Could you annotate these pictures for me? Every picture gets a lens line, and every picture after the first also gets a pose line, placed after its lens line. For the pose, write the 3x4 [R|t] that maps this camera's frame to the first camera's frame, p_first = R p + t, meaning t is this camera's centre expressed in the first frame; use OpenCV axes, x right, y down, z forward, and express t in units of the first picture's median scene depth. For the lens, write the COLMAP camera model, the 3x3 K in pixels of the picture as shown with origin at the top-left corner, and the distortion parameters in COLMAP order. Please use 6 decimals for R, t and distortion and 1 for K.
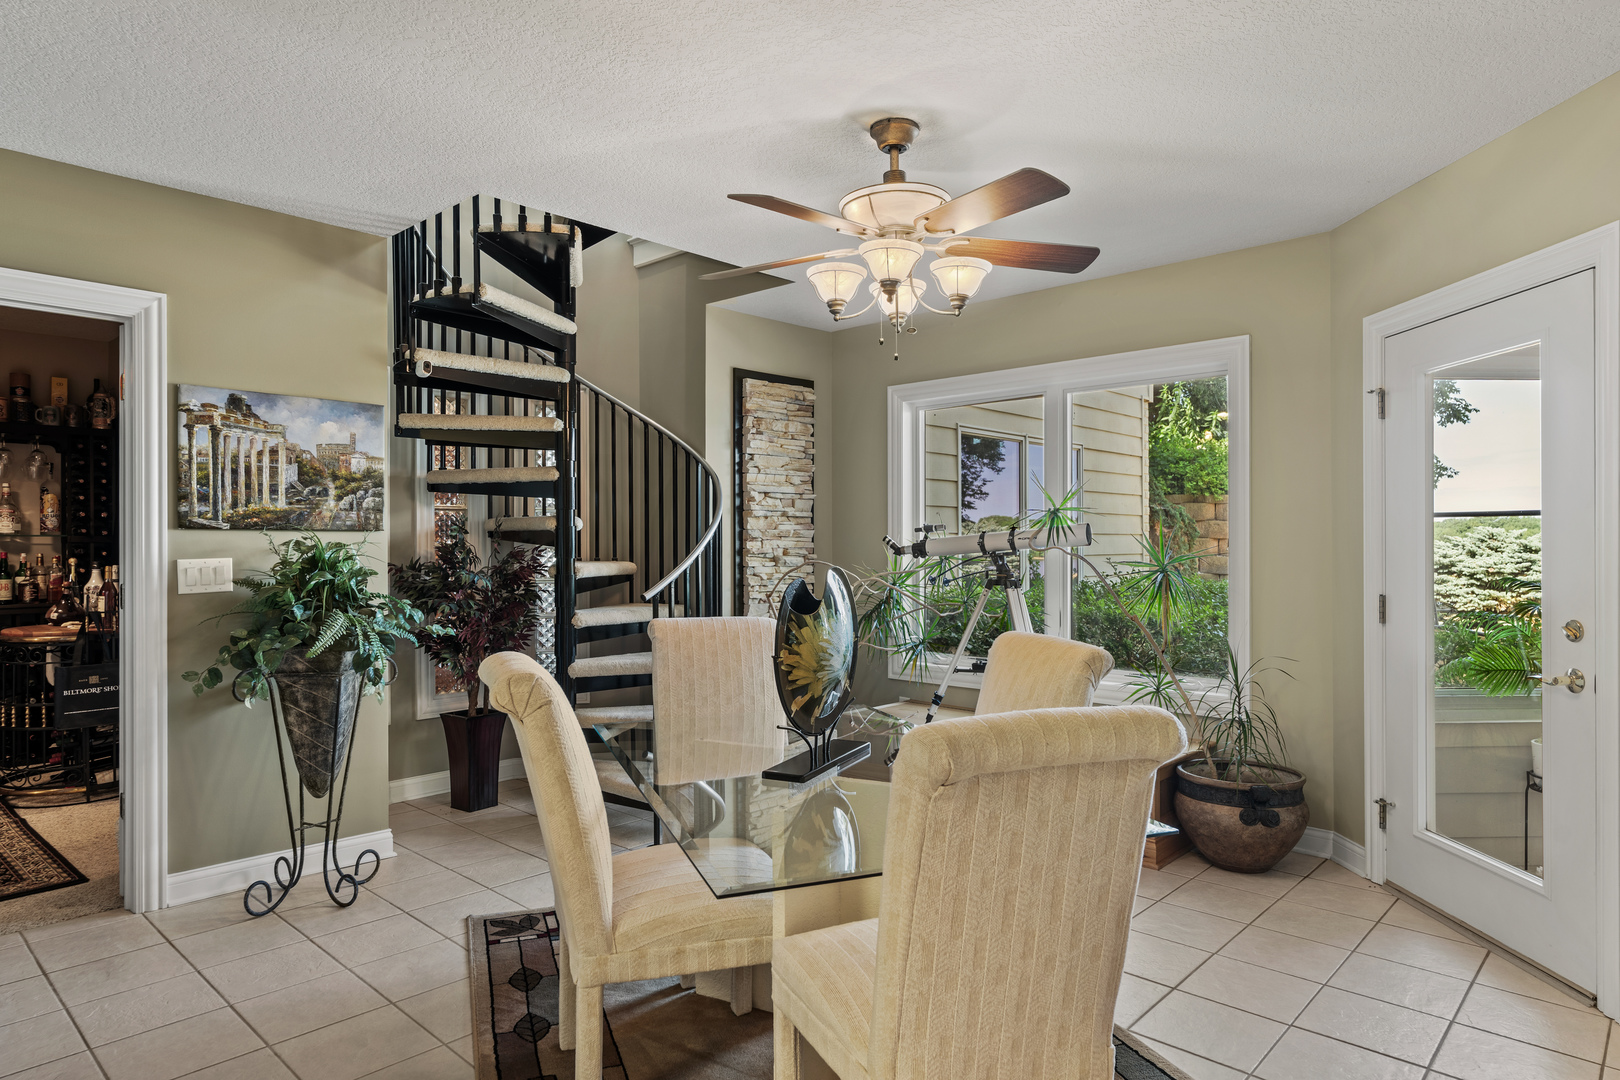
lens RADIAL K [[947.9, 0, 810.0], [0, 947.9, 540.0], [0, 0, 1]] dist [0.003701, -0.004132]
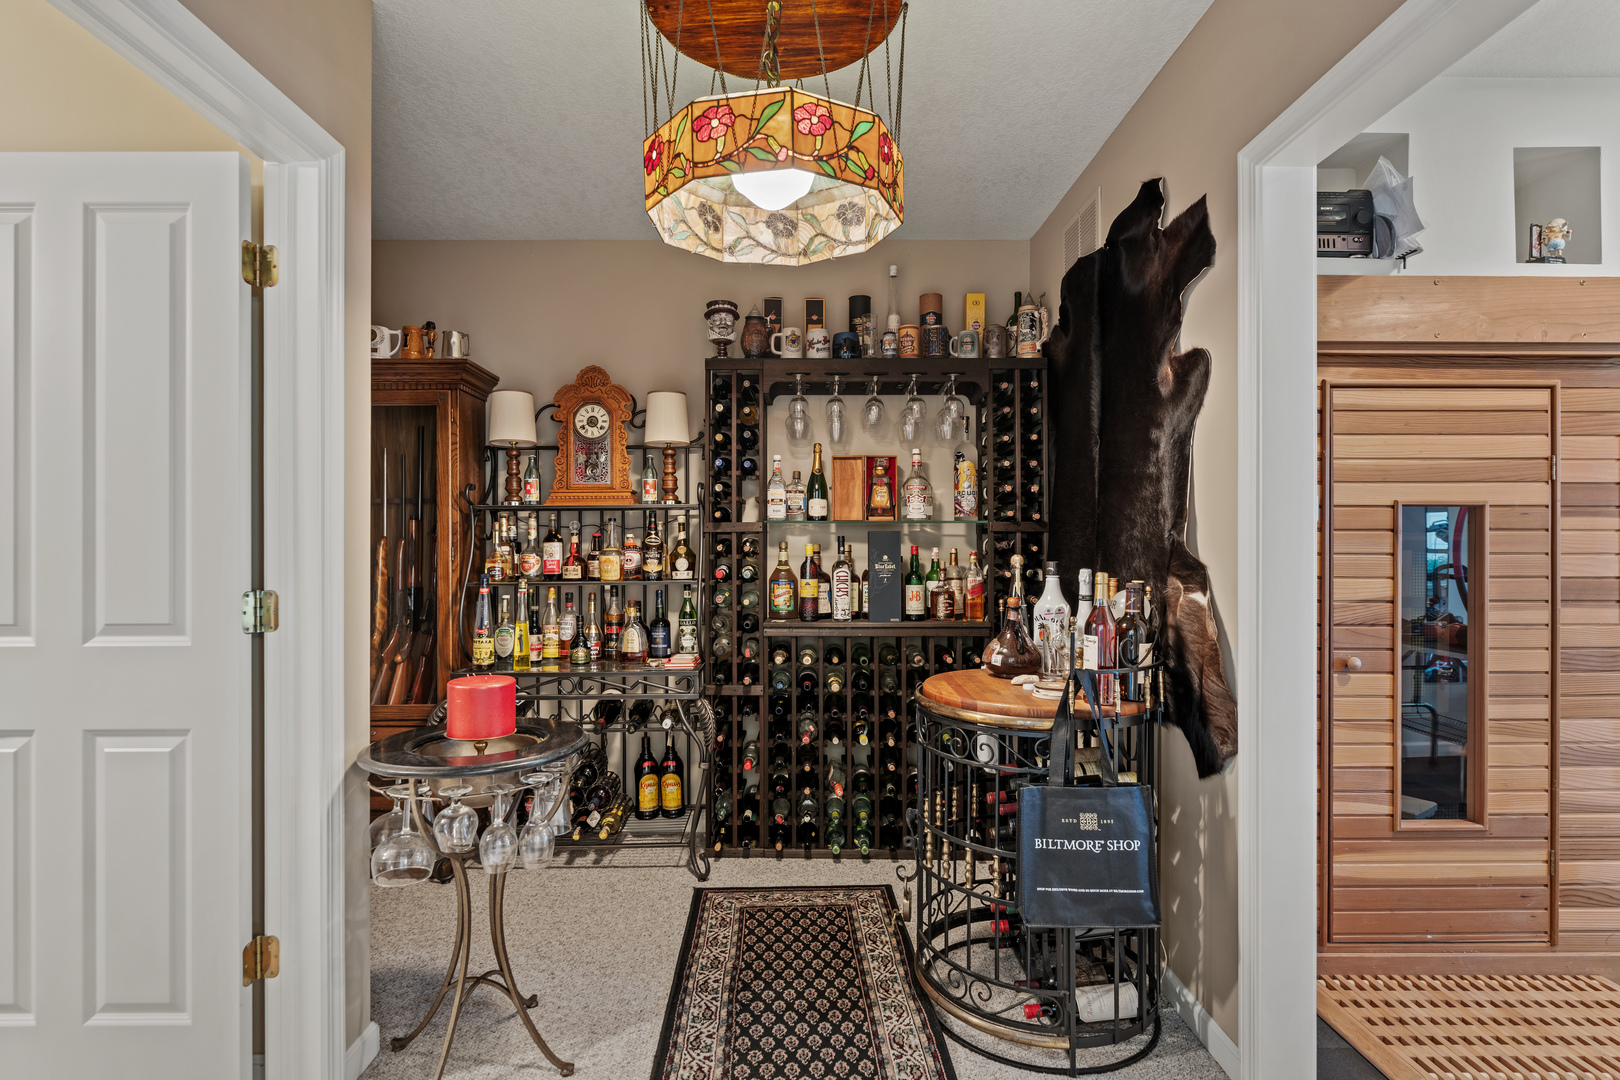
lens RADIAL K [[781.6, 0, 810.0], [0, 781.6, 540.0], [0, 0, 1]] dist [0.001297, 0.000492]
pose [[0.694781, -0.003034, -0.719215, -0.477670], [-0.000109, 0.999991, -0.004323, 0.010921], [0.719221, 0.003082, 0.694774, 0.531030]]
